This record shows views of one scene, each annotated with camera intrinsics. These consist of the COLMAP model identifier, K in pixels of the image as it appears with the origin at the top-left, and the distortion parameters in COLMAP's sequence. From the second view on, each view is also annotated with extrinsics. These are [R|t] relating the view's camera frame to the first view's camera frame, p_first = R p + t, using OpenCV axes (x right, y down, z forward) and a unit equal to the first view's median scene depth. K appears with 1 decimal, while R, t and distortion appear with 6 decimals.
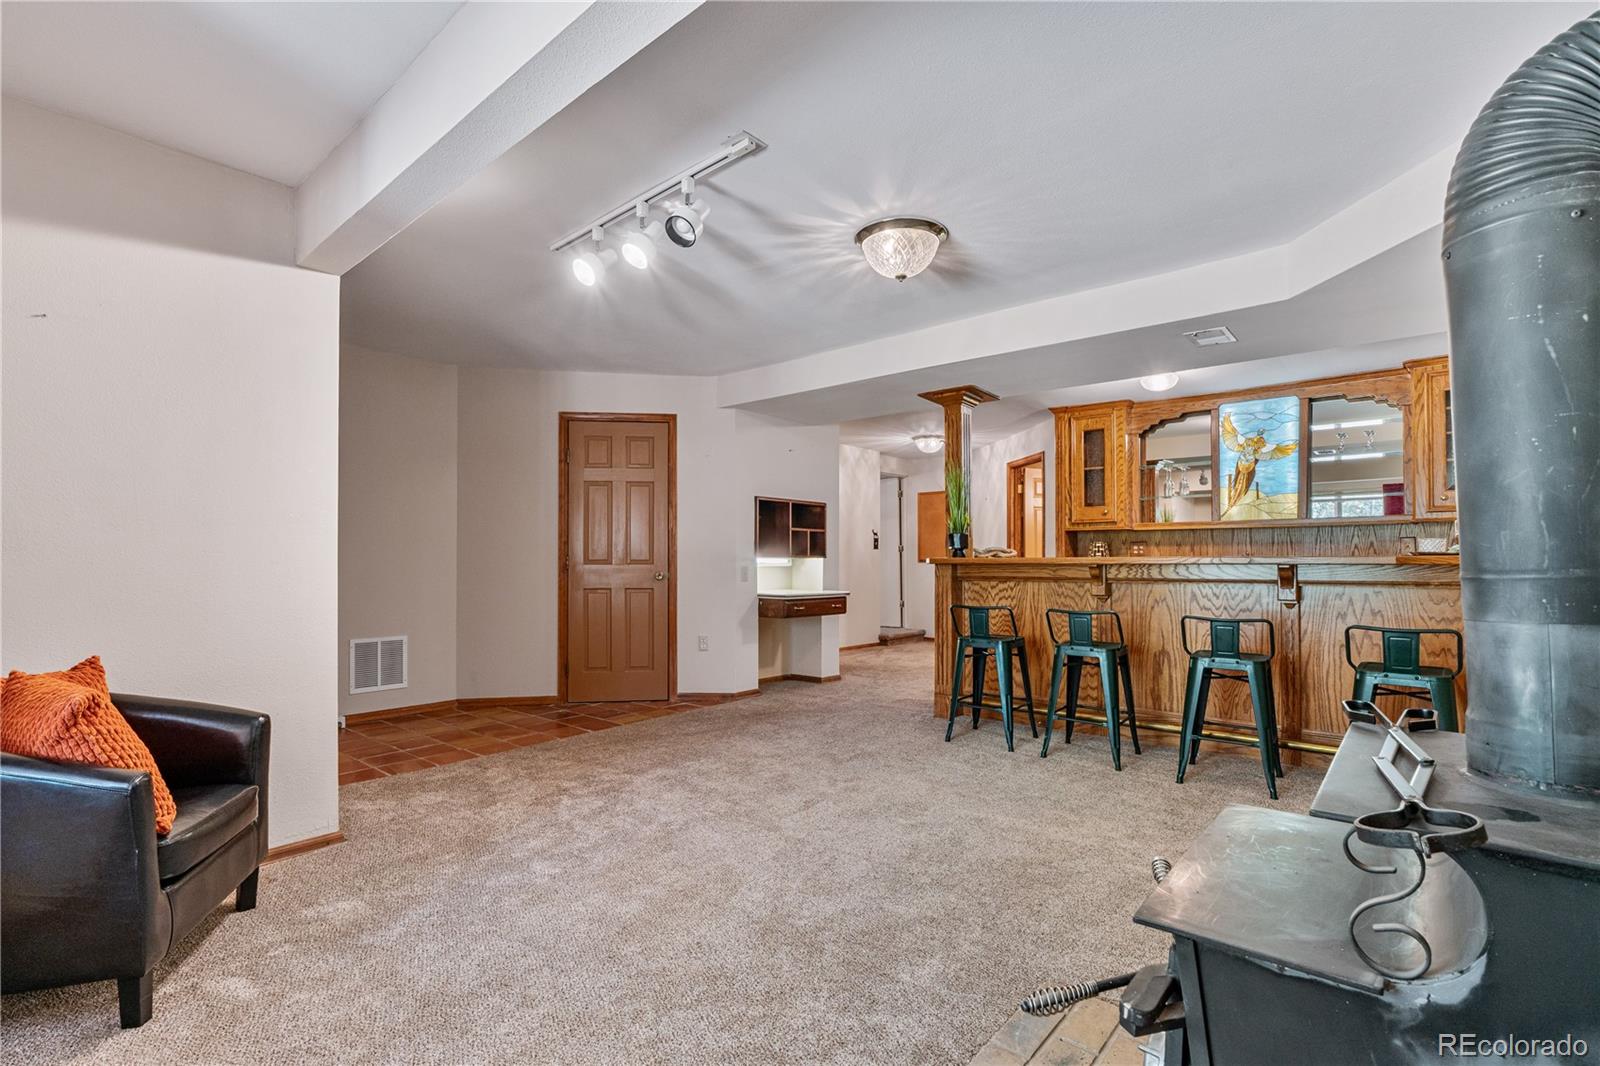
lens RADIAL K [[753.5, 0, 778.3], [0, 753.5, 535.6], [0, 0, 1]] dist [-0.027772, 0.000081]
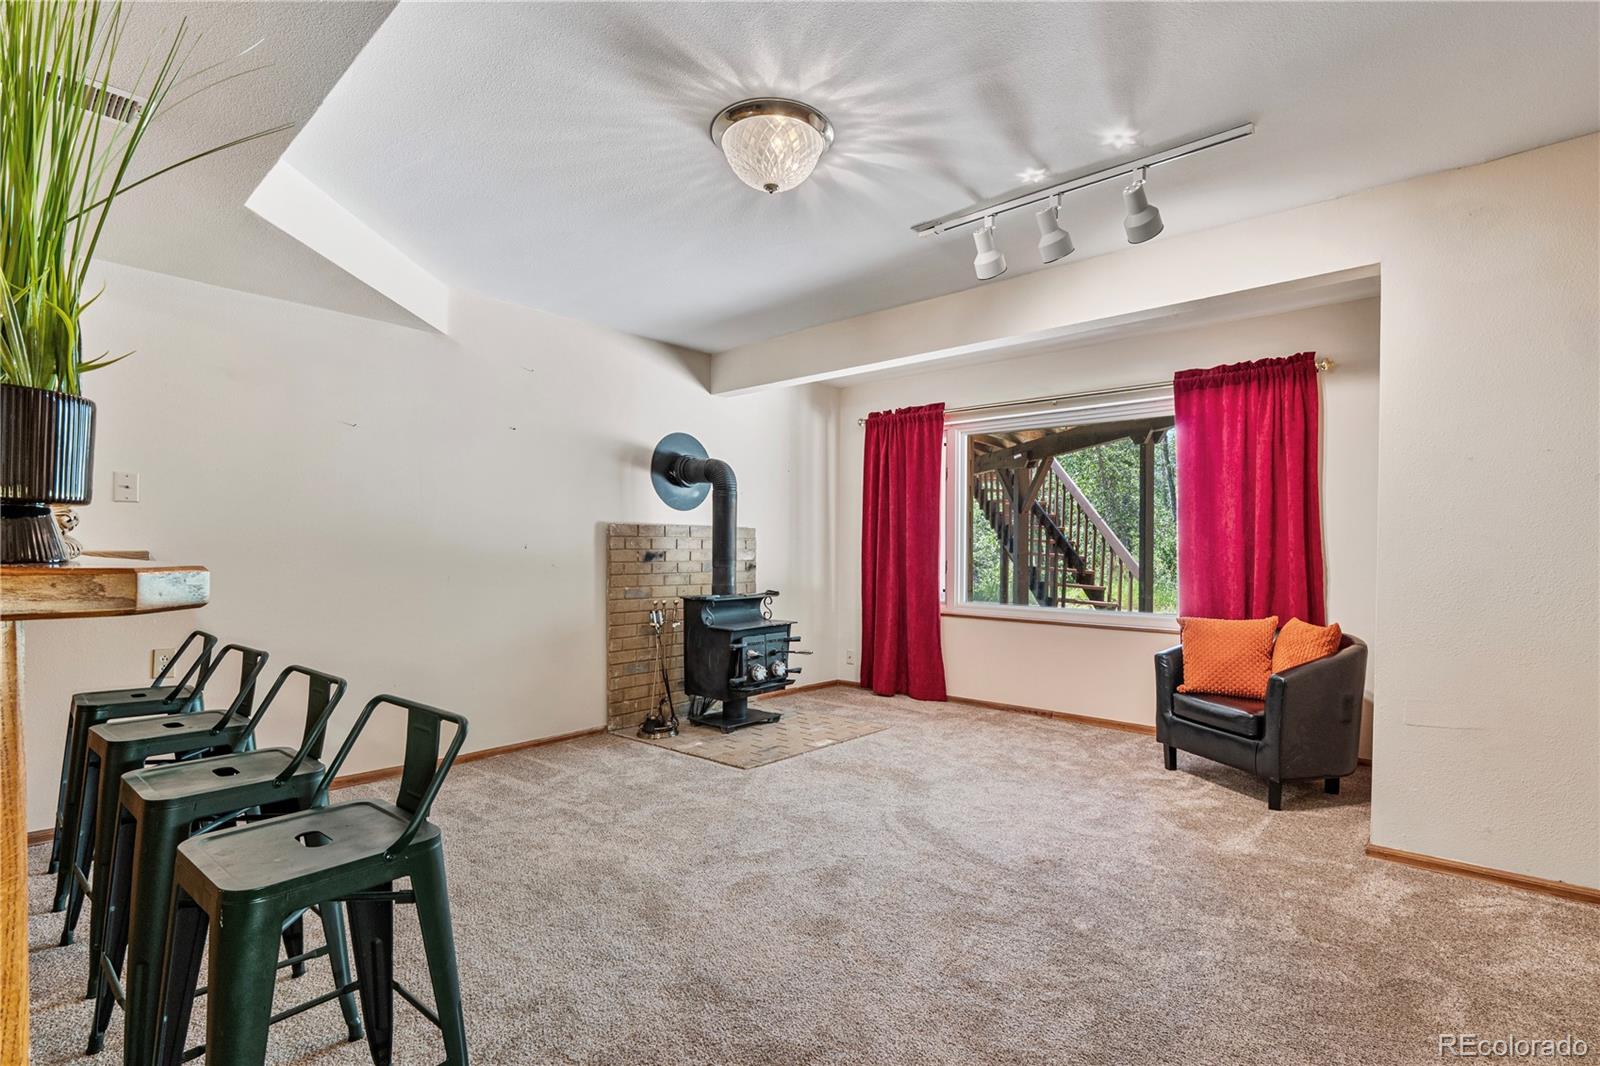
lens RADIAL K [[738.4, 0, 807.8], [0, 738.4, 534.6], [0, 0, 1]] dist [-0.007002, -0.000396]
pose [[-0.999978, -0.005707, -0.003466, 0.083240], [-0.005505, 0.998429, -0.055760, 0.031492], [0.003779, -0.055740, -0.998438, 1.113046]]
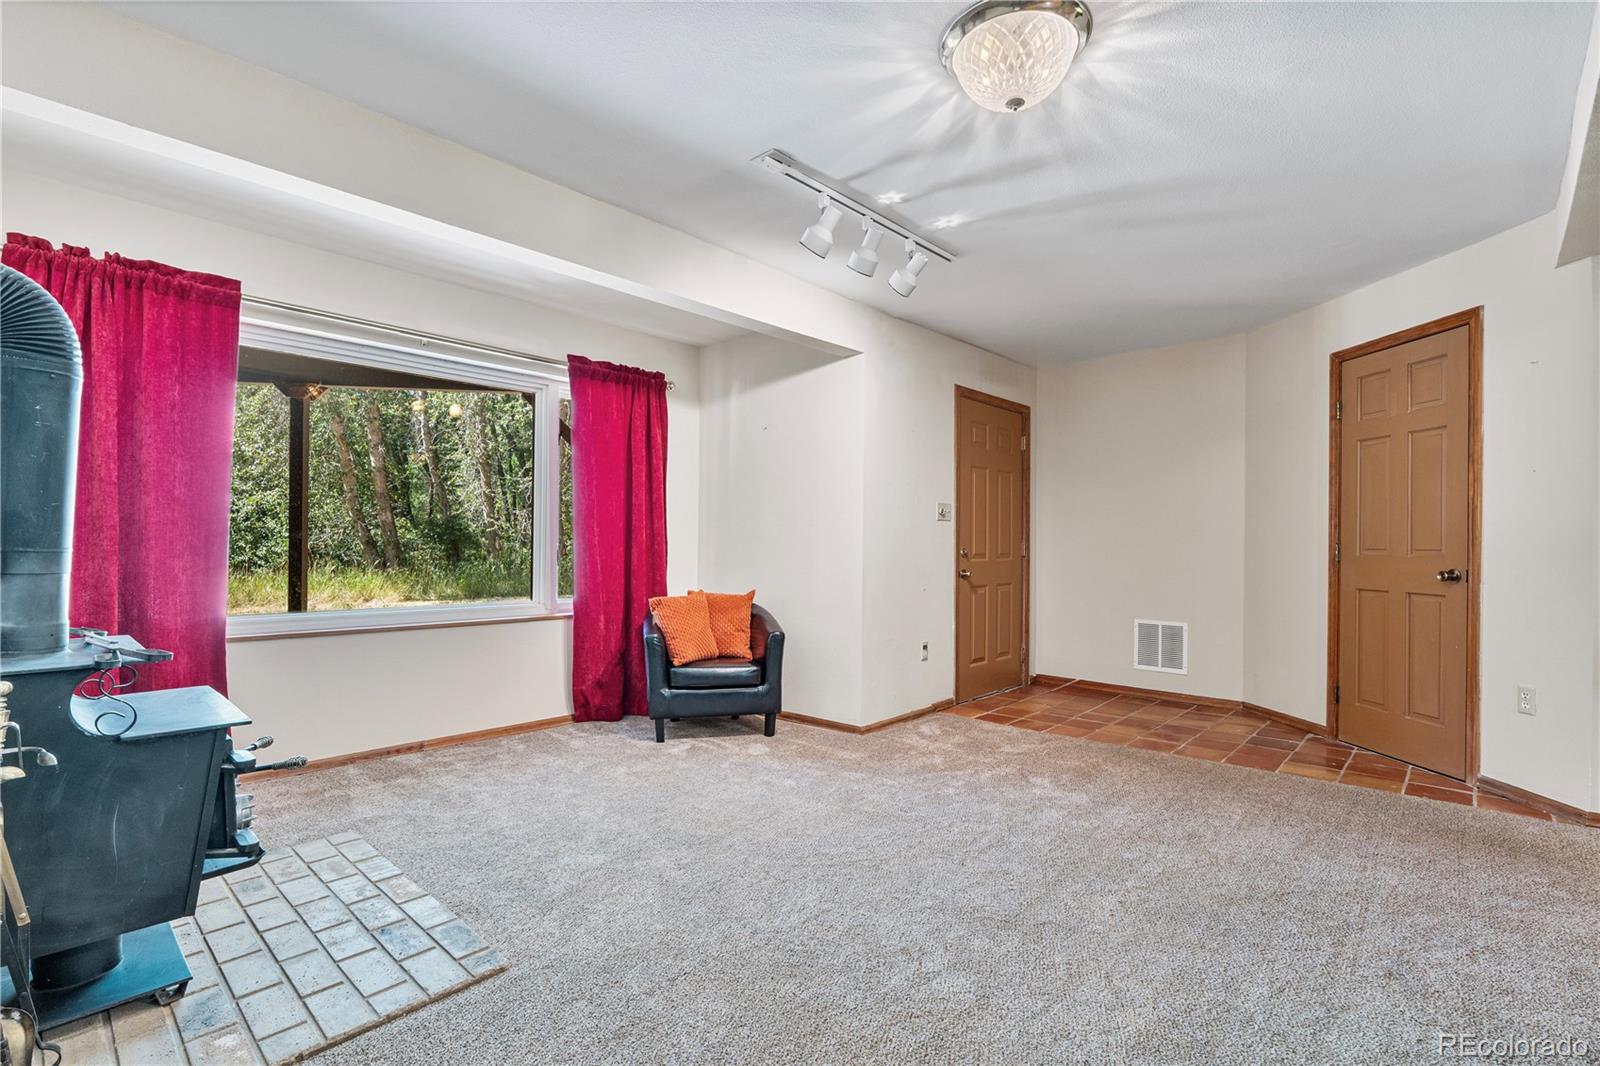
lens RADIAL K [[738.4, 0, 807.8], [0, 738.4, 534.6], [0, 0, 1]] dist [-0.007002, -0.000396]
pose [[-0.021255, -0.006911, -0.999750, 0.506470], [0.025032, 0.999659, -0.007442, 0.011505], [0.999461, -0.025184, -0.021075, 0.534451]]
